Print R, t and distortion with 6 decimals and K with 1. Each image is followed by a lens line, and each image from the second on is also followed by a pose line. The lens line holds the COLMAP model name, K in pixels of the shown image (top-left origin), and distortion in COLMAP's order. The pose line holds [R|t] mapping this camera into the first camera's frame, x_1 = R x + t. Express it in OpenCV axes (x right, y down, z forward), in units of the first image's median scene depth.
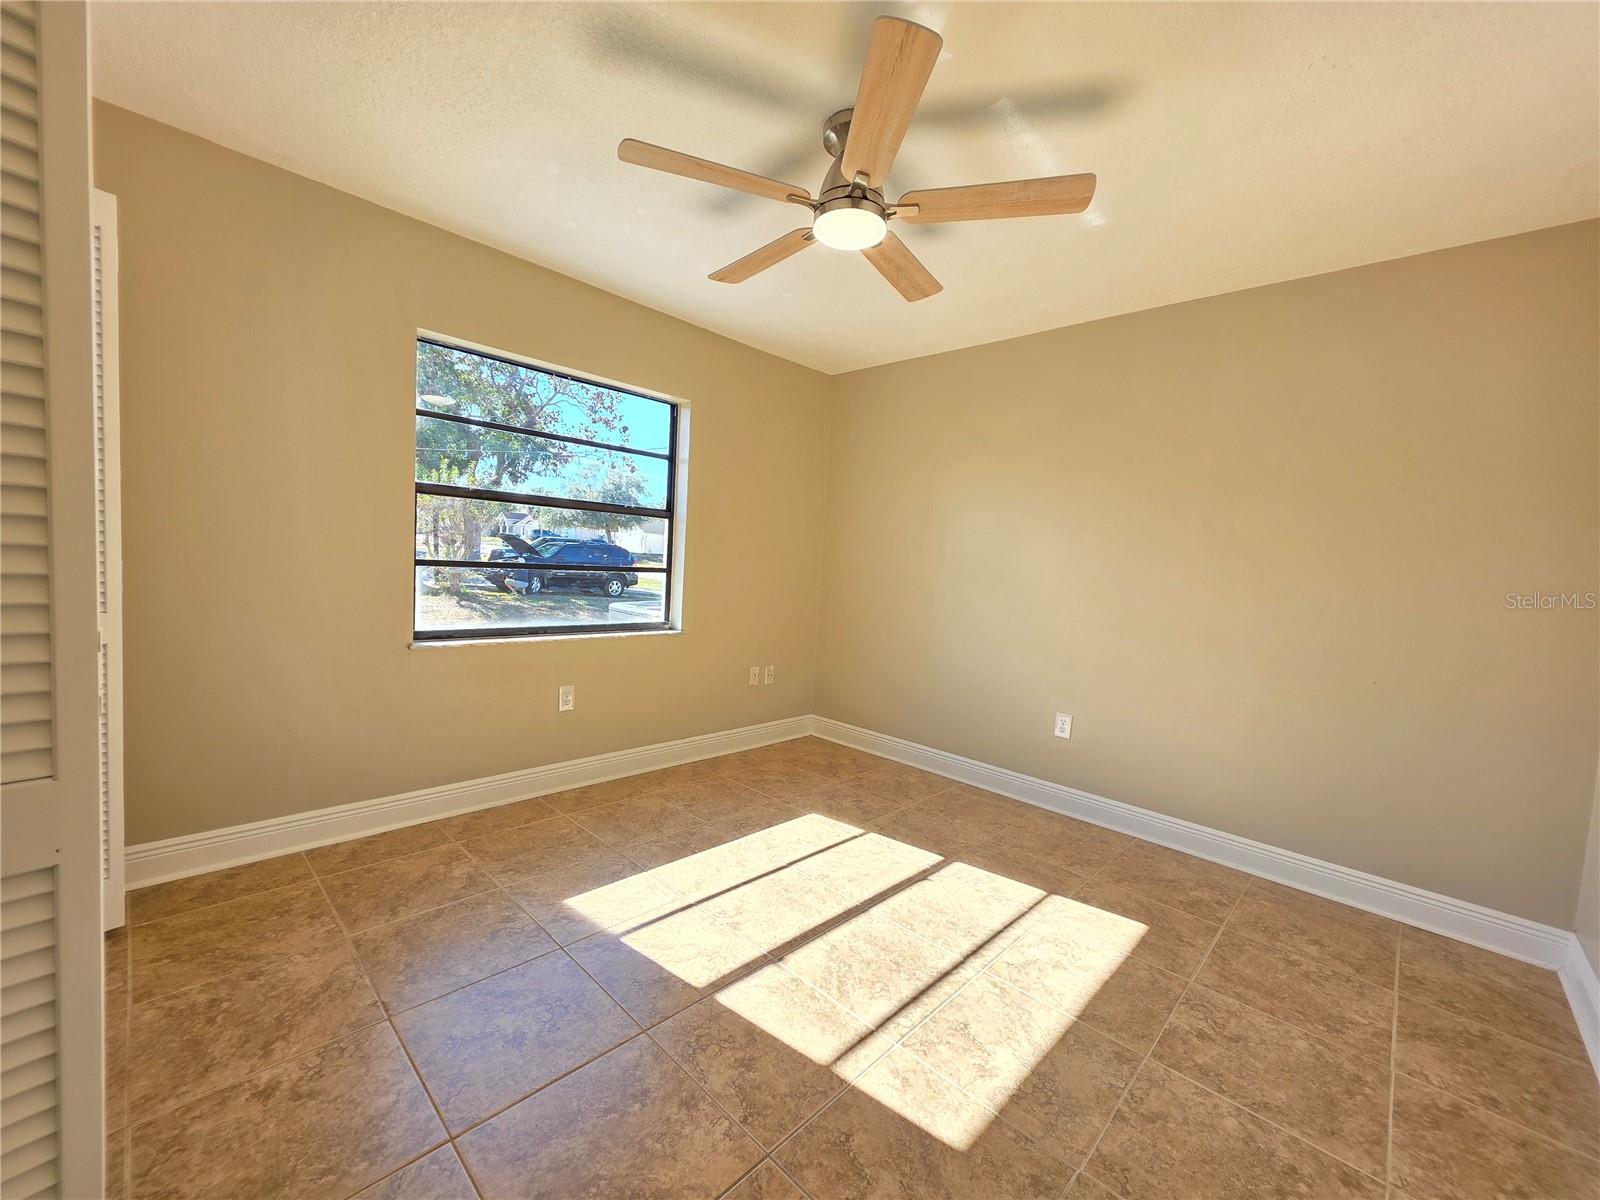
lens RADIAL K [[633.9, 0, 789.2], [0, 633.9, 604.4], [0, 0, 1]] dist [0.002814, 0.000427]
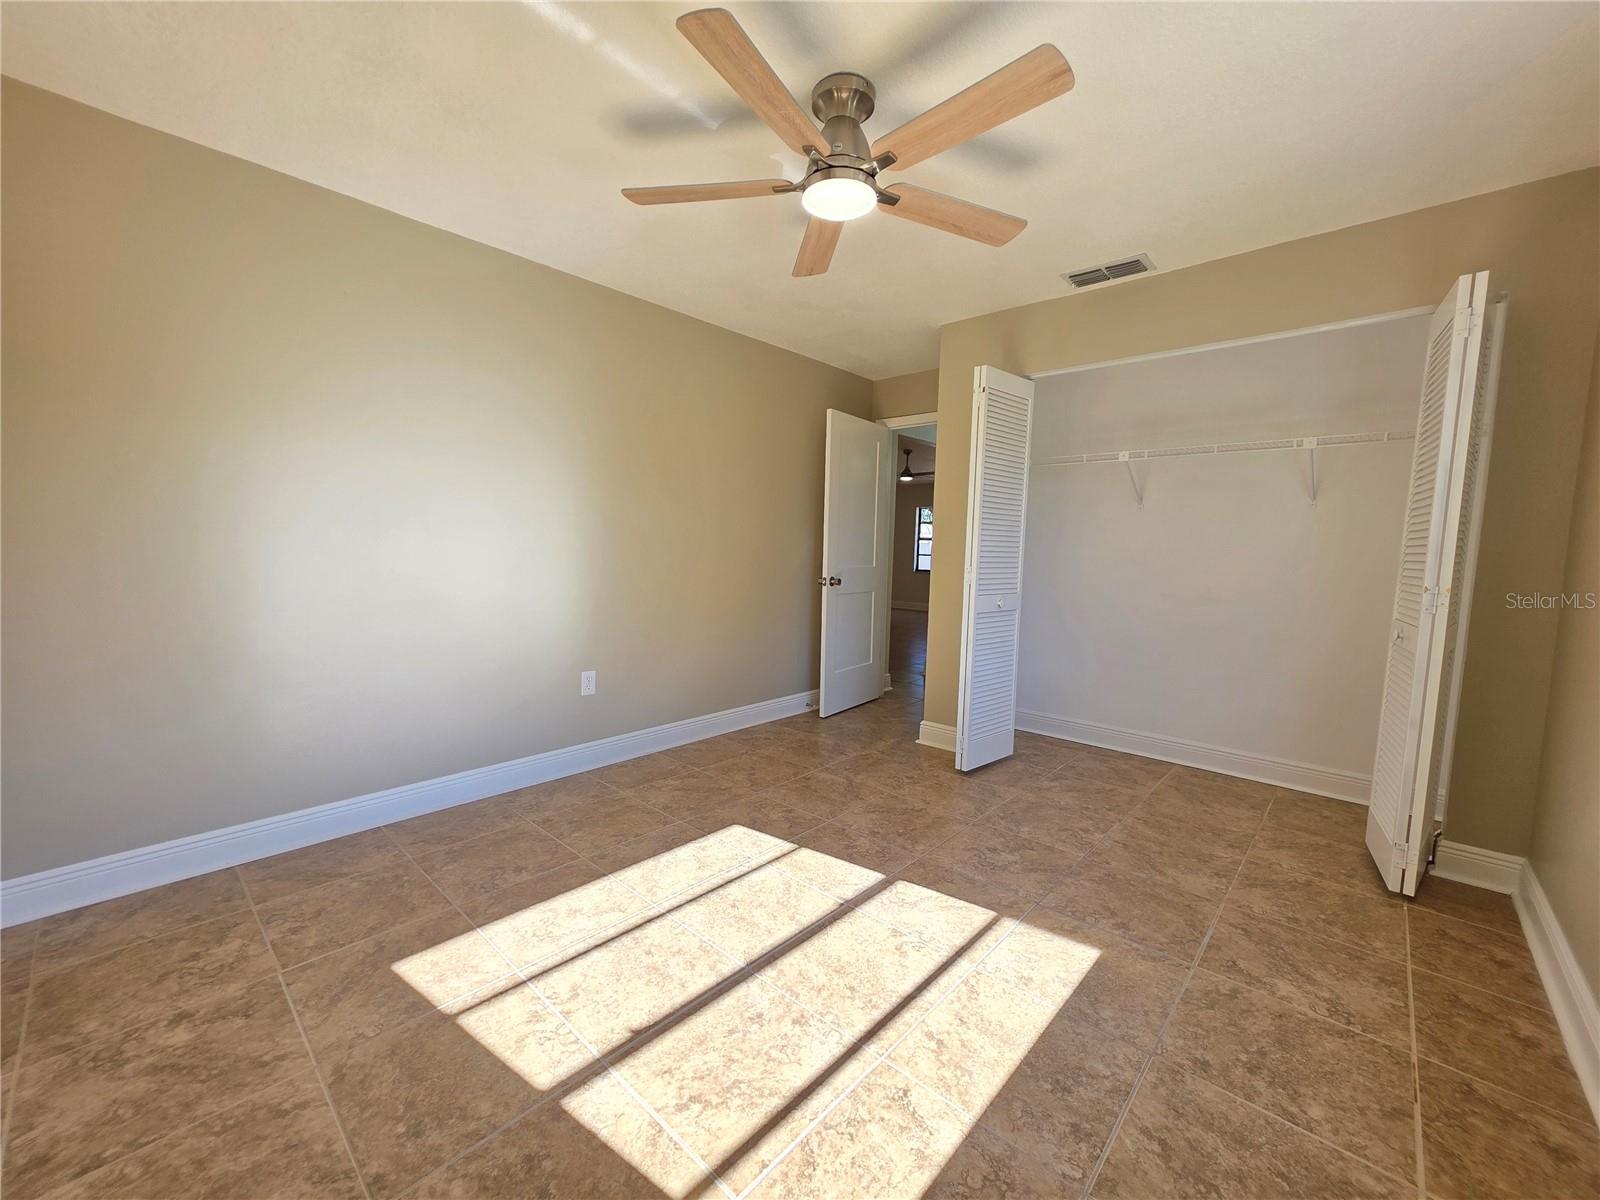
lens RADIAL K [[633.9, 0, 789.2], [0, 633.9, 604.4], [0, 0, 1]] dist [0.002814, 0.000427]
pose [[-0.996539, -0.076360, -0.032841, 0.142478], [-0.080659, 0.983805, 0.160067, -0.111217], [0.020086, 0.162162, -0.986560, 1.871728]]
